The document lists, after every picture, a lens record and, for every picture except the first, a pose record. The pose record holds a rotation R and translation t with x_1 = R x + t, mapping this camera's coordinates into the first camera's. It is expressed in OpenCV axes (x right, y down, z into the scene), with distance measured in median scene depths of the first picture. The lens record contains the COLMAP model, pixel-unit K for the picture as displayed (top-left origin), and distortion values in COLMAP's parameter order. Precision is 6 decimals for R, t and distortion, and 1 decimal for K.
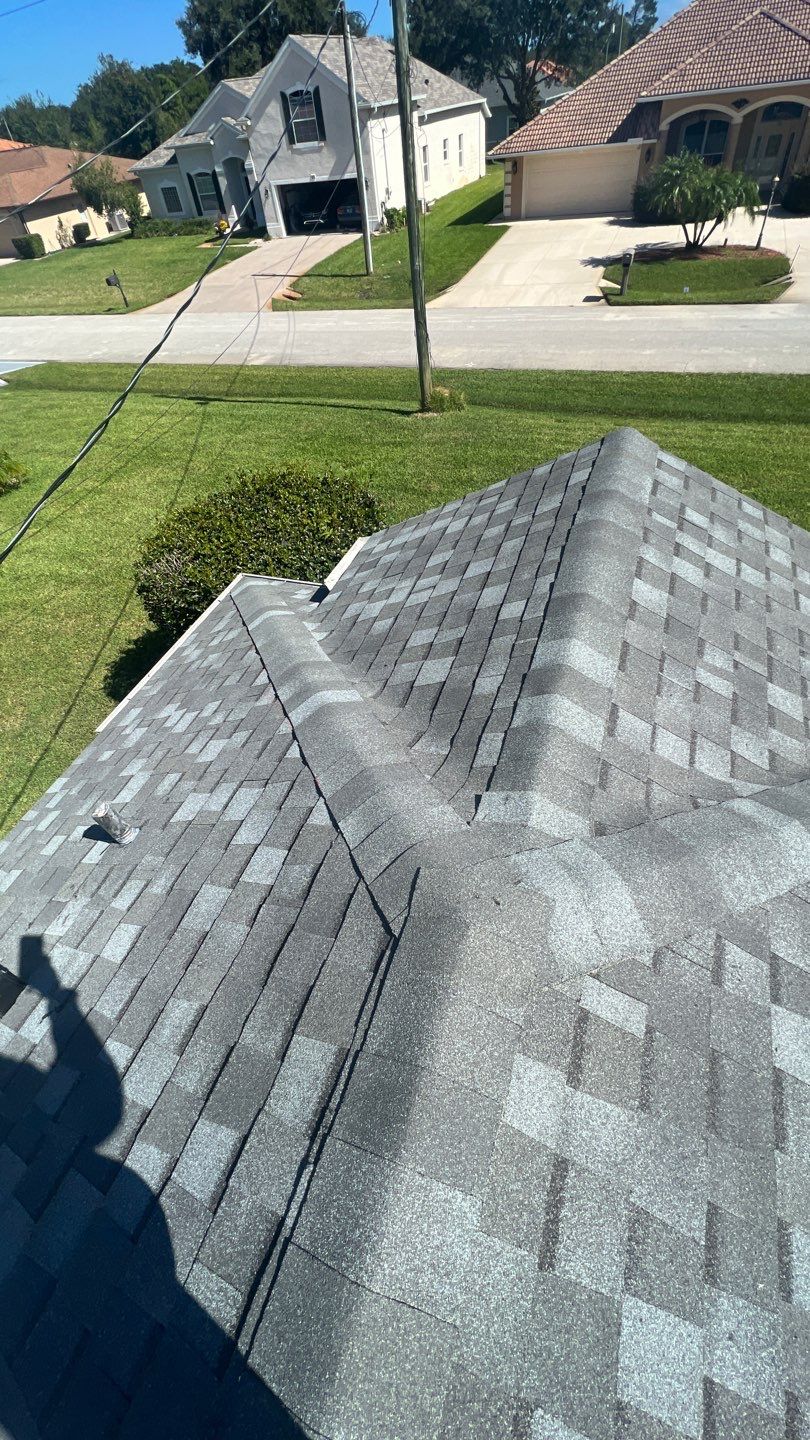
lens RADIAL K [[562.8, 0, 405.2], [0, 562.8, 711.6], [0, 0, 1]] dist [0.000516, 0.000636]
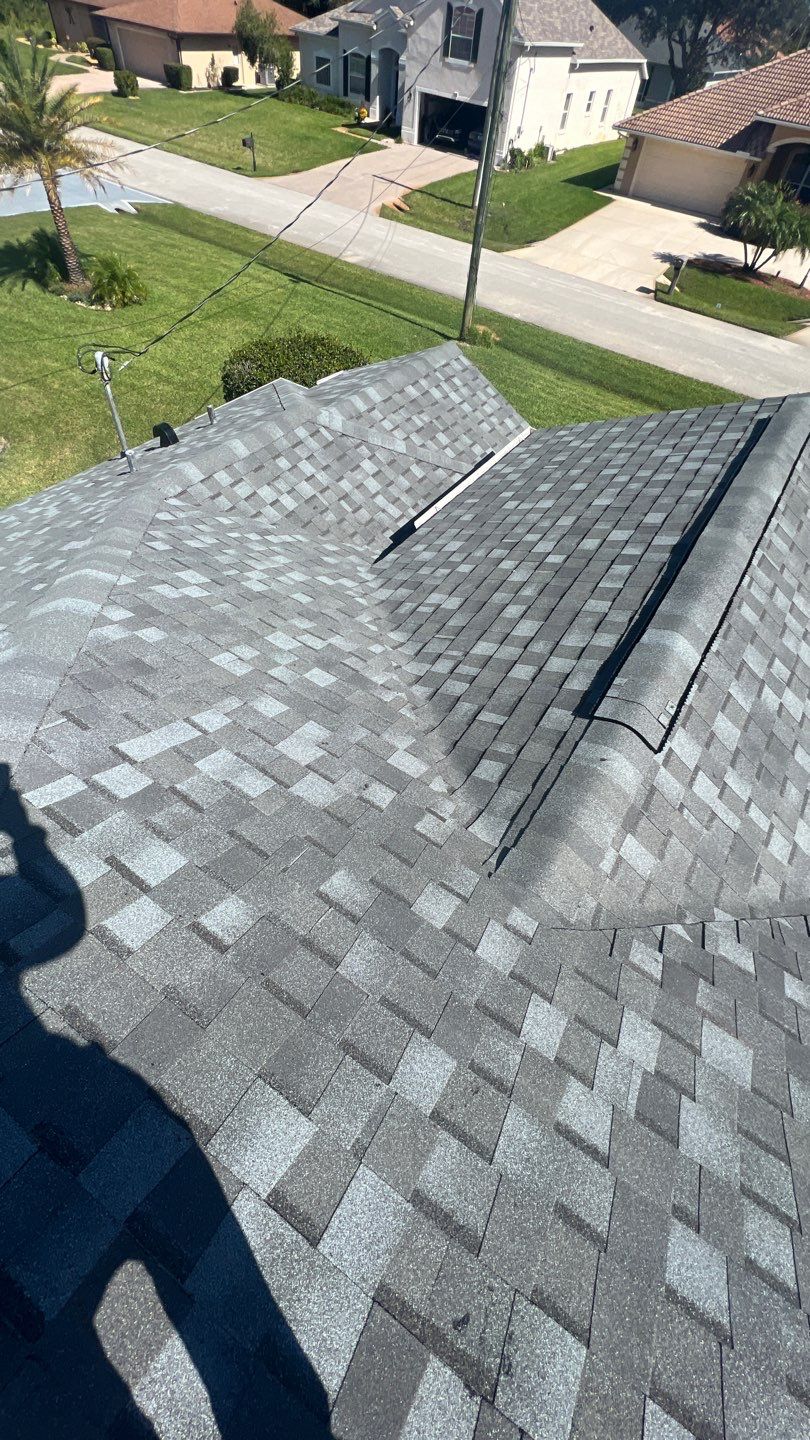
lens RADIAL K [[562.8, 0, 405.2], [0, 562.8, 711.6], [0, 0, 1]] dist [0.000516, 0.000636]
pose [[0.957298, 0.288817, 0.012877, 0.074540], [-0.288783, 0.953185, 0.089679, 0.097981], [0.013627, -0.089568, 0.995888, -0.178026]]
